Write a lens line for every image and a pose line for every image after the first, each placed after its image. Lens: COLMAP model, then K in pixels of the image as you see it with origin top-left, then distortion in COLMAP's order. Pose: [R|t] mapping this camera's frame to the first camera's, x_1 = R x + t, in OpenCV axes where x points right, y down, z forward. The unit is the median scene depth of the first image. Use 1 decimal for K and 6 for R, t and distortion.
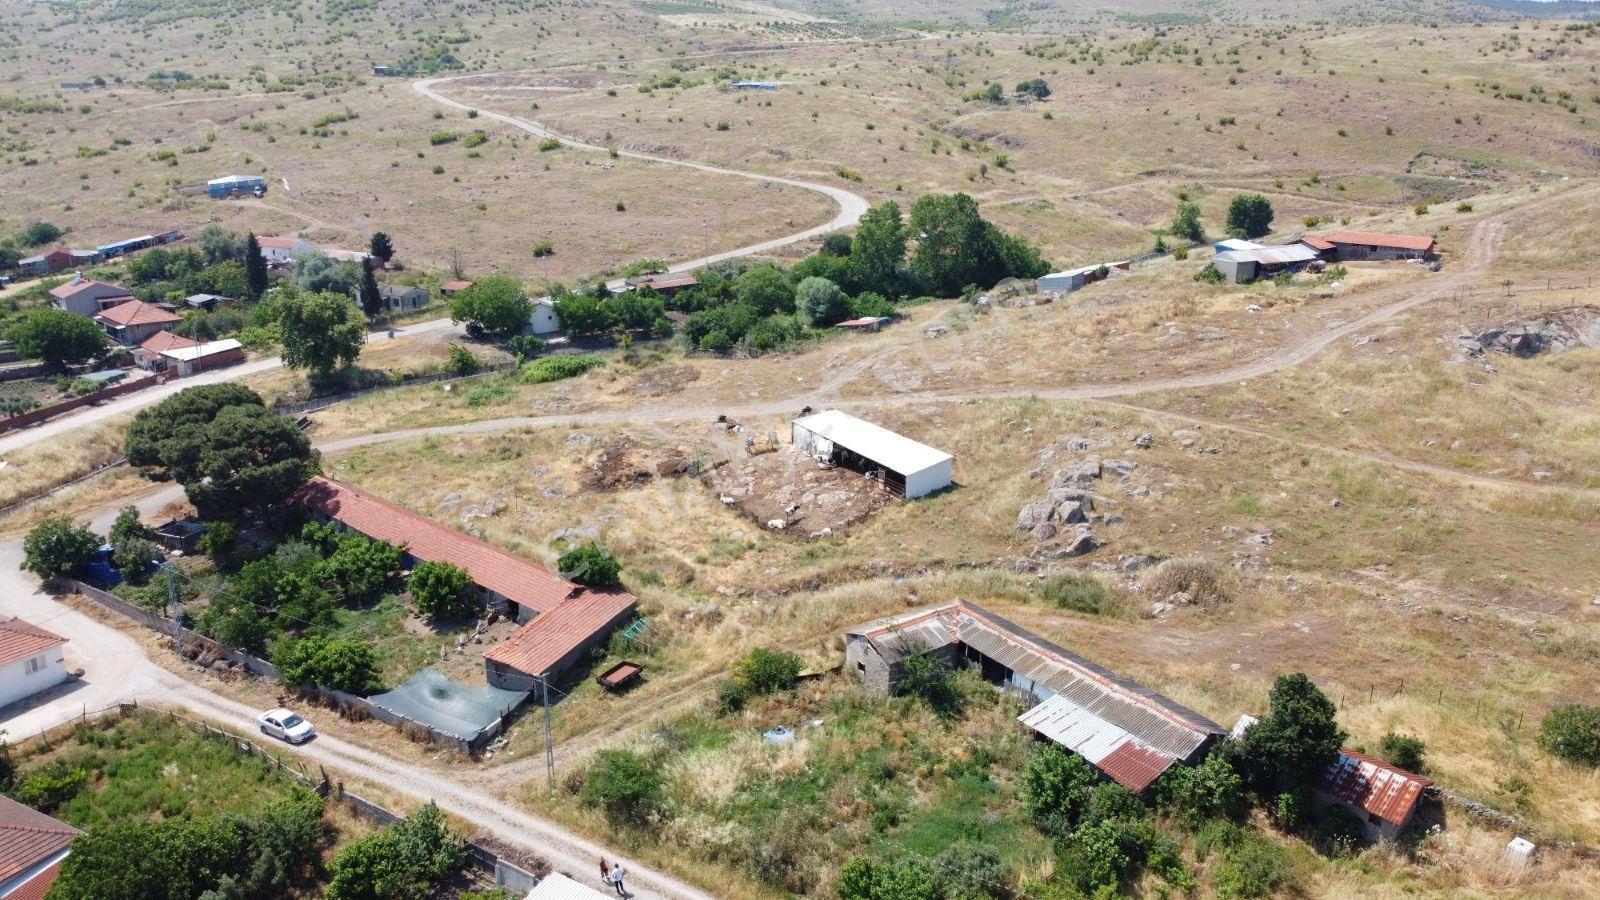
lens RADIAL K [[1215.1, 0, 801.8], [0, 1215.1, 434.3], [0, 0, 1]] dist [0.000053, -0.003241]
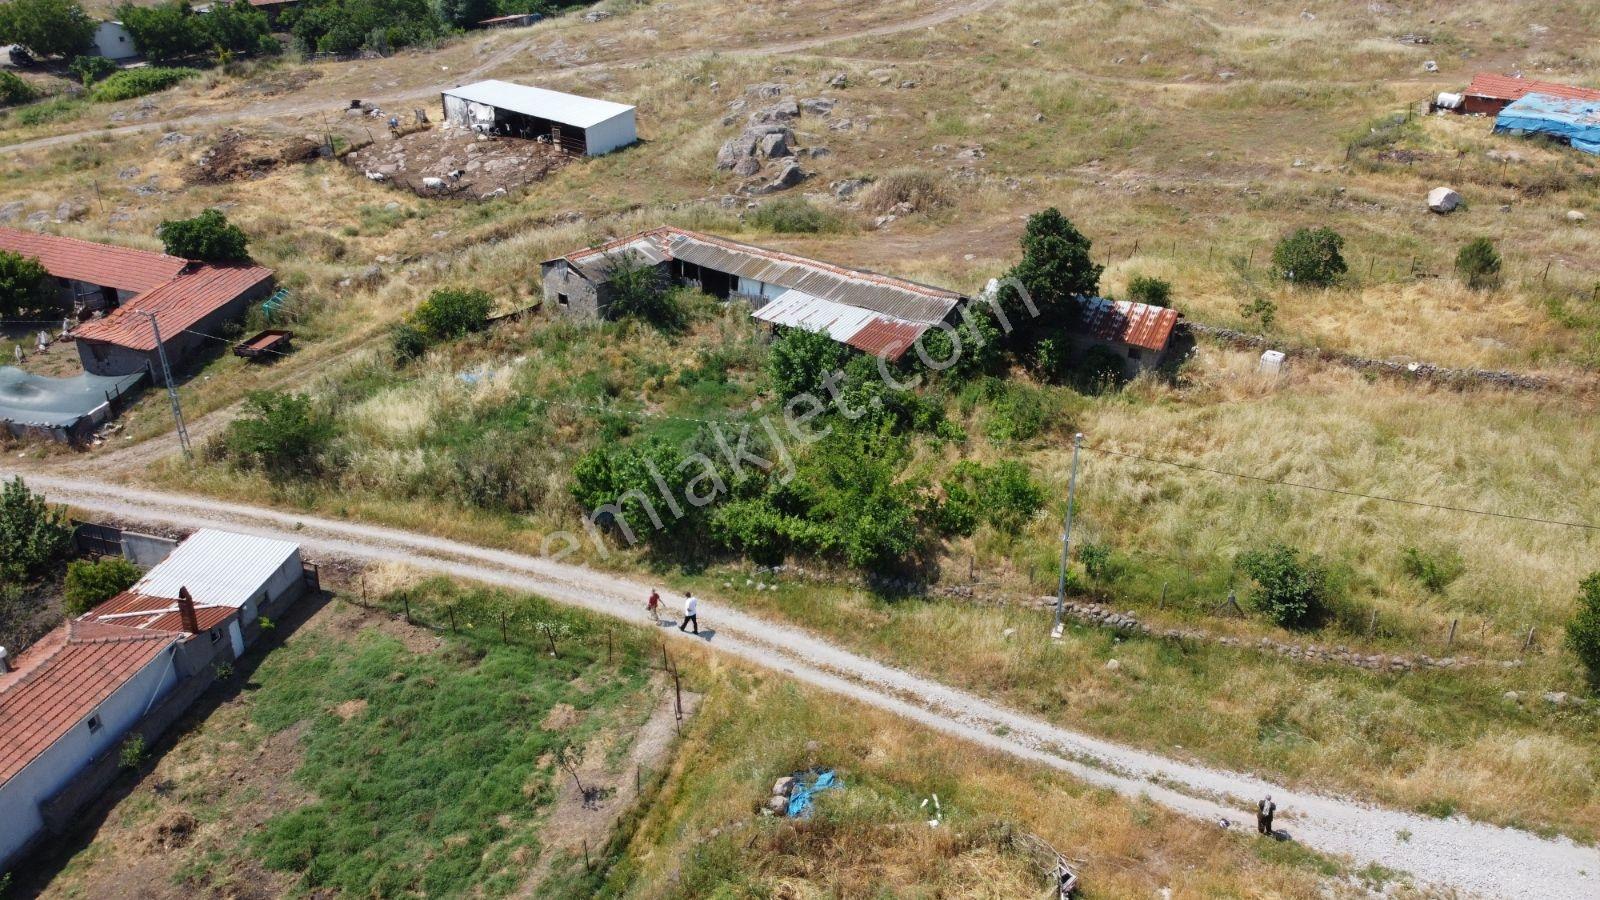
lens RADIAL K [[1215.1, 0, 804.4], [0, 1215.1, 444.3], [0, 0, 1]] dist [0.000053, -0.003241]
pose [[0.958855, -0.126403, 0.254202, -0.017618], [0.081679, 0.980379, 0.179404, 0.143276], [-0.271891, -0.151259, 0.950366, 0.116966]]
